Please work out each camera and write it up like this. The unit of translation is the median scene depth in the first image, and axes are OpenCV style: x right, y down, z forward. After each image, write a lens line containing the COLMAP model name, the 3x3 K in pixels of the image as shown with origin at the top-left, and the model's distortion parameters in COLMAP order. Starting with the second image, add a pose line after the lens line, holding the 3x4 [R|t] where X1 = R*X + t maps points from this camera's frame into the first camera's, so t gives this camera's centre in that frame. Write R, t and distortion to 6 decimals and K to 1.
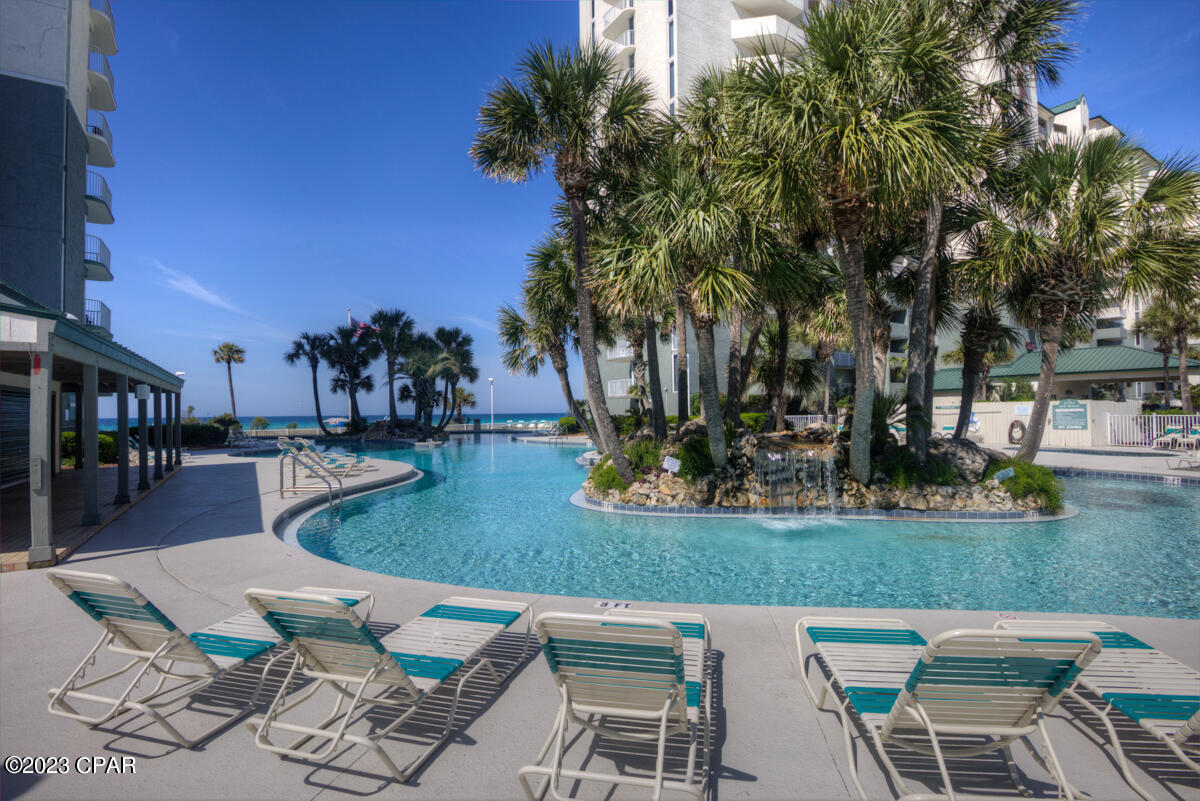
lens RADIAL K [[588.0, 0, 599.9], [0, 588.0, 401.3], [0, 0, 1]] dist [-0.019097, -0.000691]
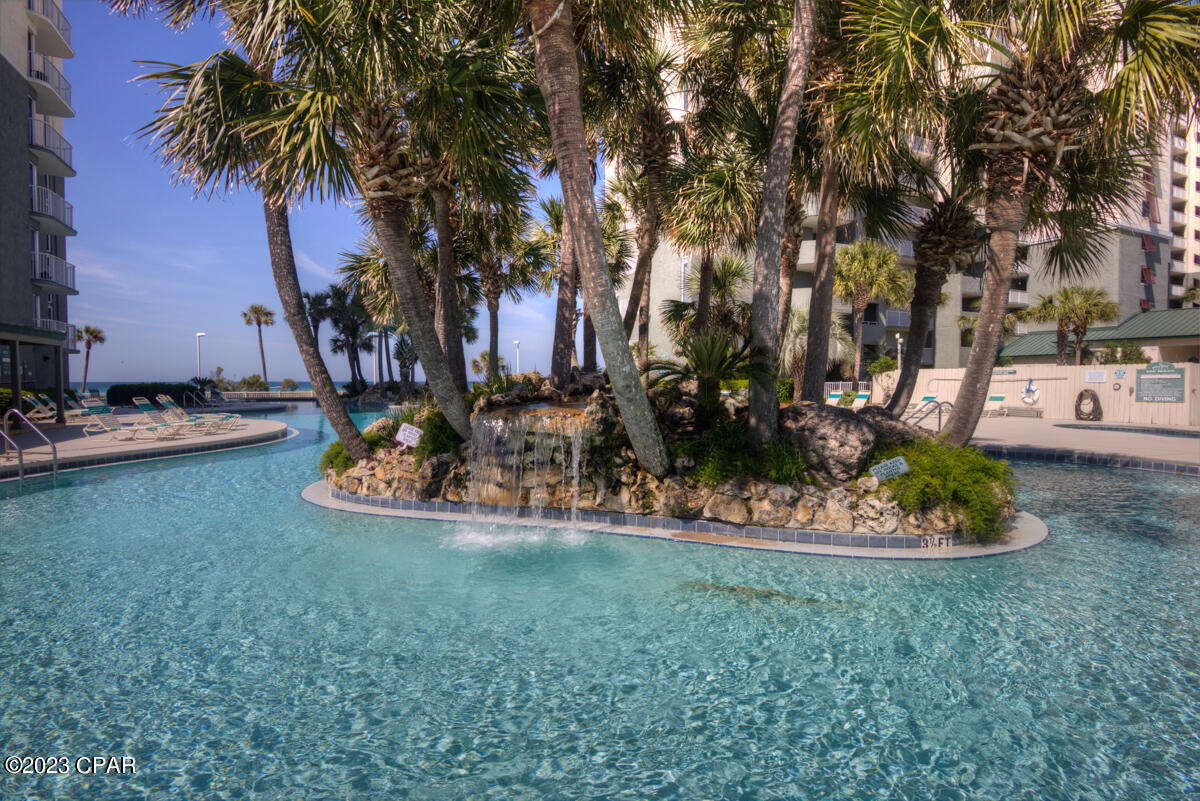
lens RADIAL K [[588.0, 0, 599.3], [0, 588.0, 400.4], [0, 0, 1]] dist [-0.019097, -0.000691]
pose [[0.990321, 0.015797, -0.137897, 0.479423], [-0.008588, 0.998572, 0.052722, 0.032332], [0.138533, -0.051028, 0.989042, 0.396821]]
